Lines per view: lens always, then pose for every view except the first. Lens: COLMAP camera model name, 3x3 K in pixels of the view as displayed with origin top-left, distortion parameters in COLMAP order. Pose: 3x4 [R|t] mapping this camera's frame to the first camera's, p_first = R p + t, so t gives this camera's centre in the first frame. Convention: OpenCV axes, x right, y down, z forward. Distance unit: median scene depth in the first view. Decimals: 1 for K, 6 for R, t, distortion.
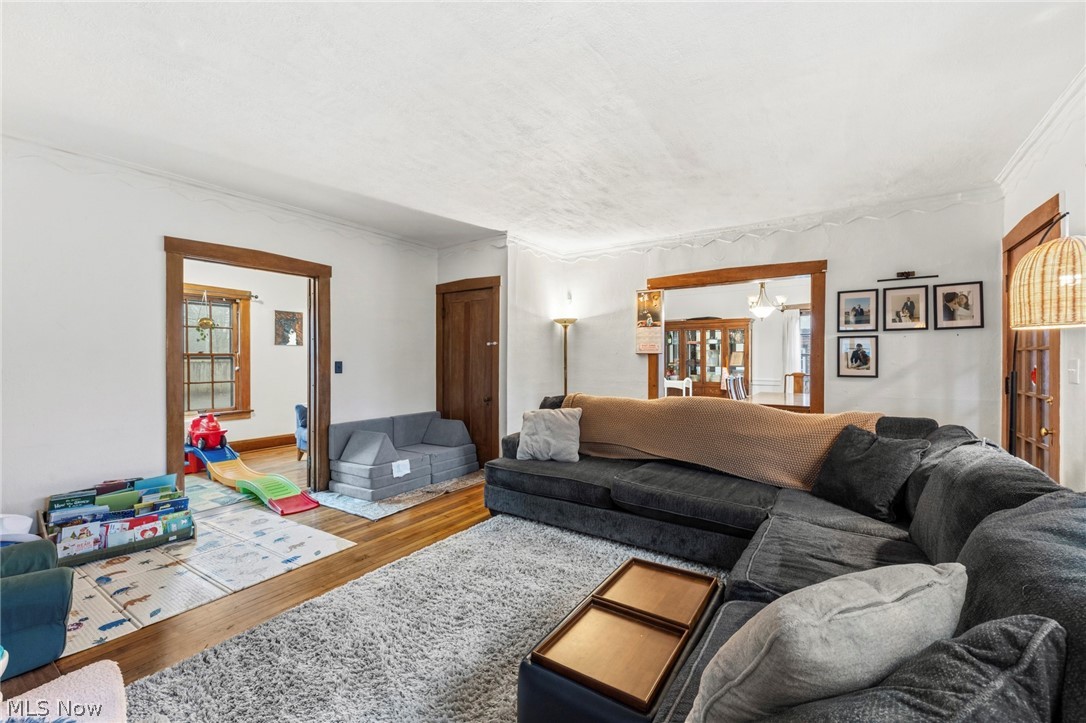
lens RADIAL K [[456.4, 0, 543.4], [0, 456.4, 359.9], [0, 0, 1]] dist [0.001376, 0.000124]
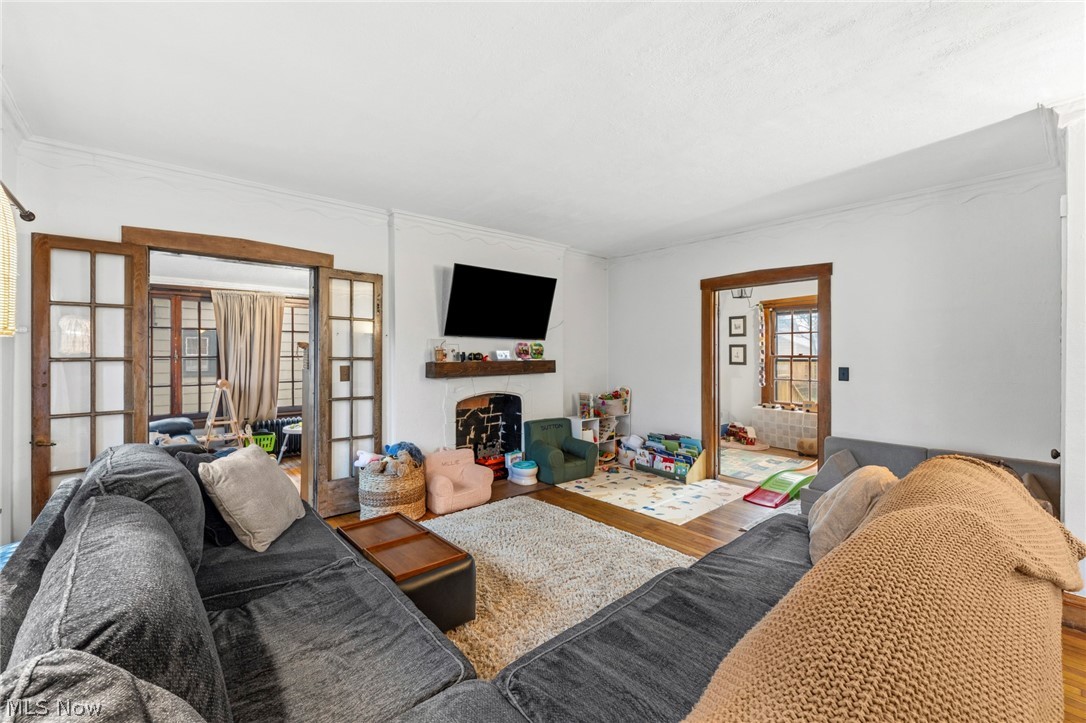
lens RADIAL K [[456.4, 0, 543.4], [0, 456.4, 359.9], [0, 0, 1]] dist [0.001376, 0.000124]
pose [[-0.256549, 0.015671, -0.966404, 0.798978], [-0.004765, 0.999836, 0.017478, -0.034762], [0.966519, 0.009089, -0.256432, 0.962196]]
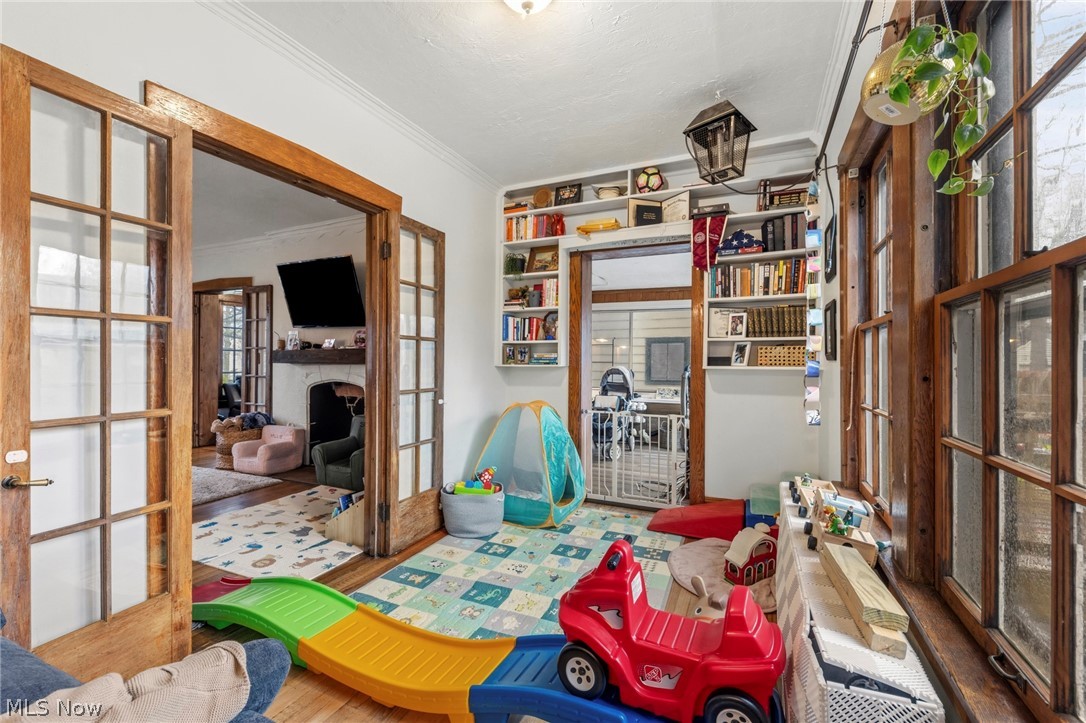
lens RADIAL K [[456.4, 0, 543.4], [0, 456.4, 359.9], [0, 0, 1]] dist [0.001376, 0.000124]
pose [[-0.985897, -0.001746, -0.167344, -1.079766], [-0.001834, 0.999998, 0.000372, 0.029824], [0.167343, 0.000673, -0.985899, 2.063835]]
